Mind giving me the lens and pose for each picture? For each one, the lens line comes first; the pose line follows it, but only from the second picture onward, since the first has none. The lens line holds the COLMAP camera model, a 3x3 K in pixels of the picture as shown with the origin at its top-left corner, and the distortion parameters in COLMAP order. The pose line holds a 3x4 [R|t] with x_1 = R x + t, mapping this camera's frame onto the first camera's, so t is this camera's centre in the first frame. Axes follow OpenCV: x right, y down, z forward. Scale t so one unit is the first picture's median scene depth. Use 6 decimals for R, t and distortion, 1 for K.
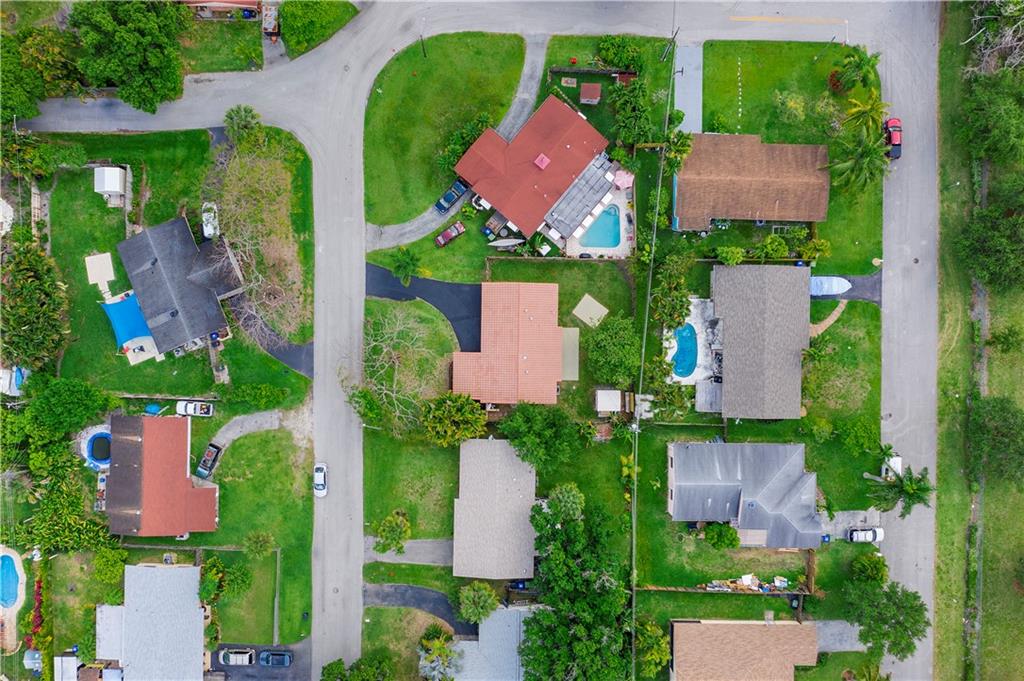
lens RADIAL K [[817.1, 0, 512.0], [0, 817.1, 340.5], [0, 0, 1]] dist [-0.011853, -0.002182]
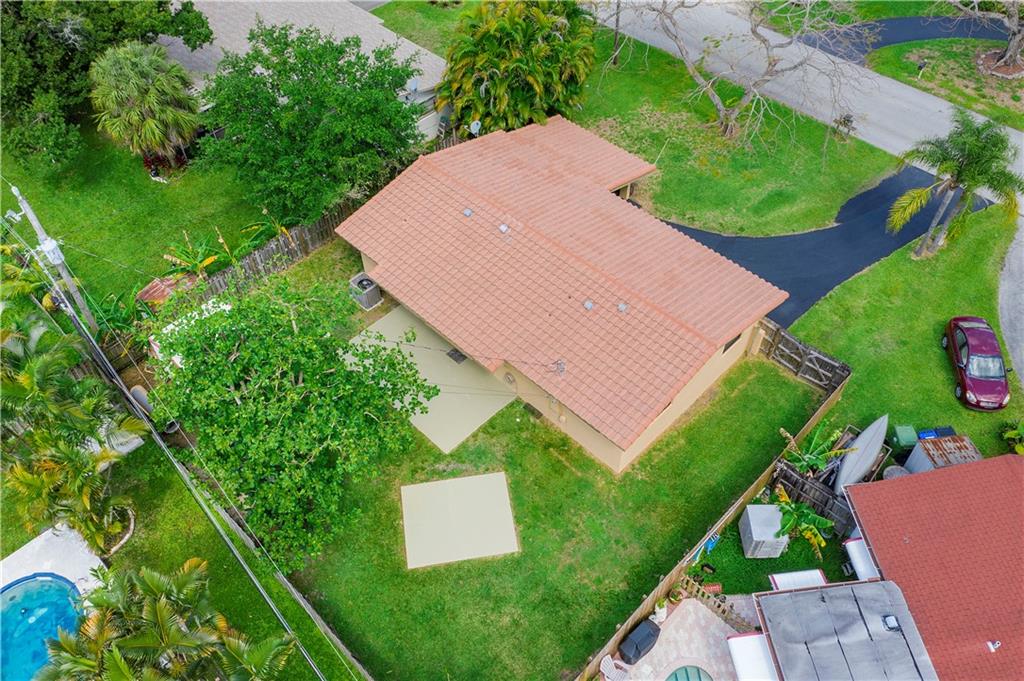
lens RADIAL K [[817.1, 0, 512.0], [0, 817.1, 340.5], [0, 0, 1]] dist [-0.011853, -0.002182]
pose [[-0.688992, 0.558368, -0.462077, 0.173811], [-0.724708, -0.522518, 0.449192, -0.136253], [0.009371, 0.644361, 0.764664, 0.765300]]
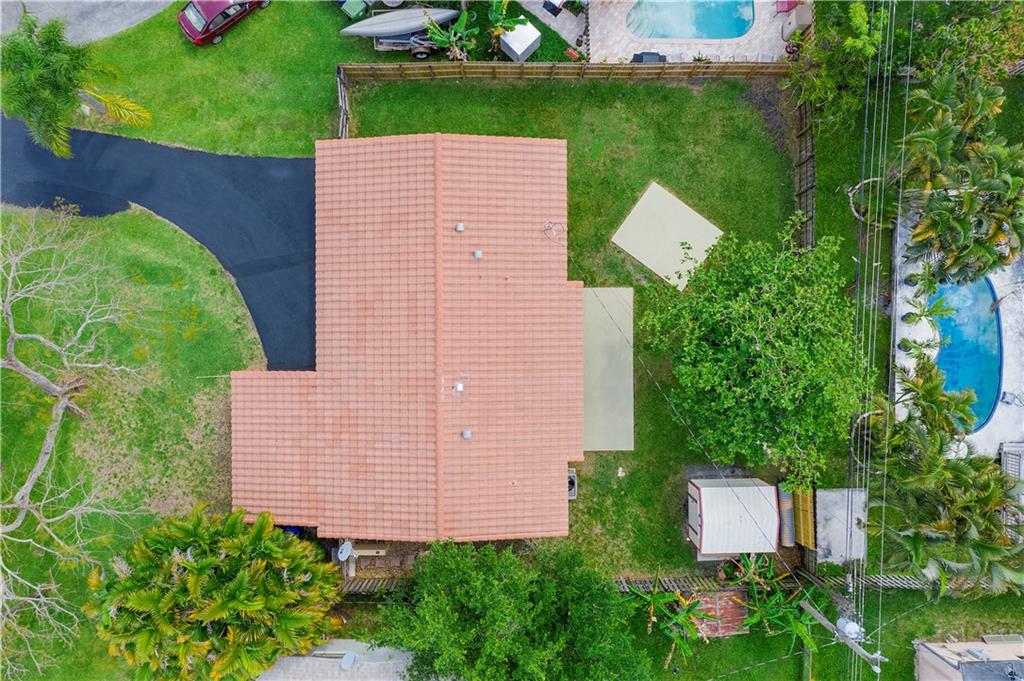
lens RADIAL K [[817.1, 0, 512.0], [0, 817.1, 340.5], [0, 0, 1]] dist [-0.011853, -0.002182]
pose [[0.999819, -0.018638, 0.003803, 0.032857], [0.018664, 0.999801, -0.007078, 0.006817], [-0.003671, 0.007148, 0.999968, 0.680118]]
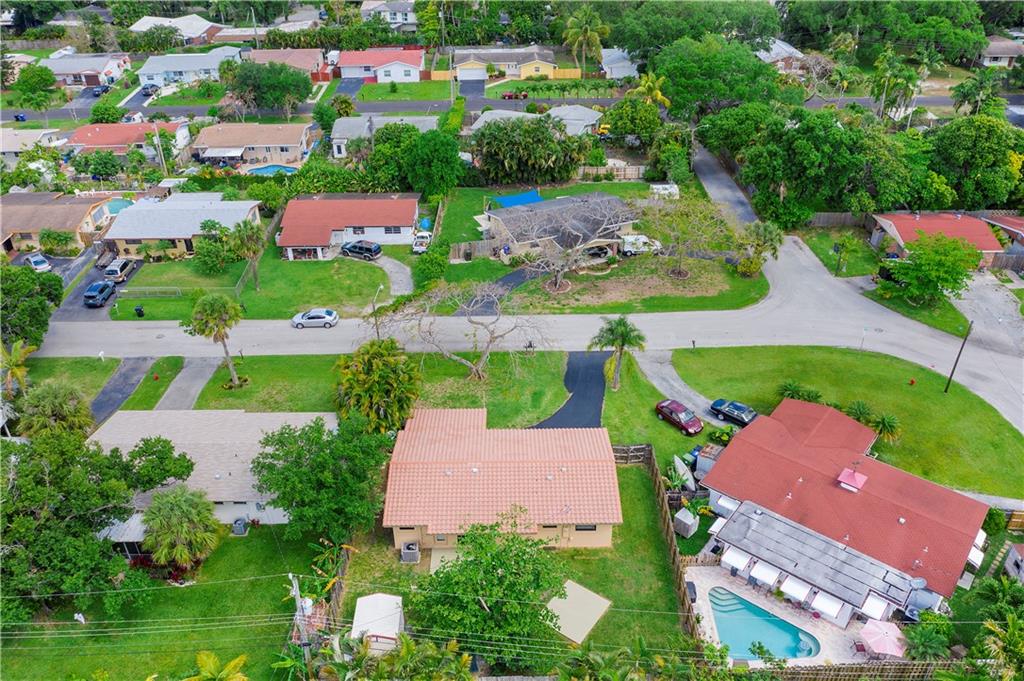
lens RADIAL K [[817.1, 0, 512.0], [0, 817.1, 340.5], [0, 0, 1]] dist [-0.011853, -0.002182]
pose [[0.025186, 0.539897, -0.841354, 0.404003], [-0.999681, 0.012005, -0.022221, 0.007694], [-0.001897, 0.841646, 0.540027, 0.621192]]
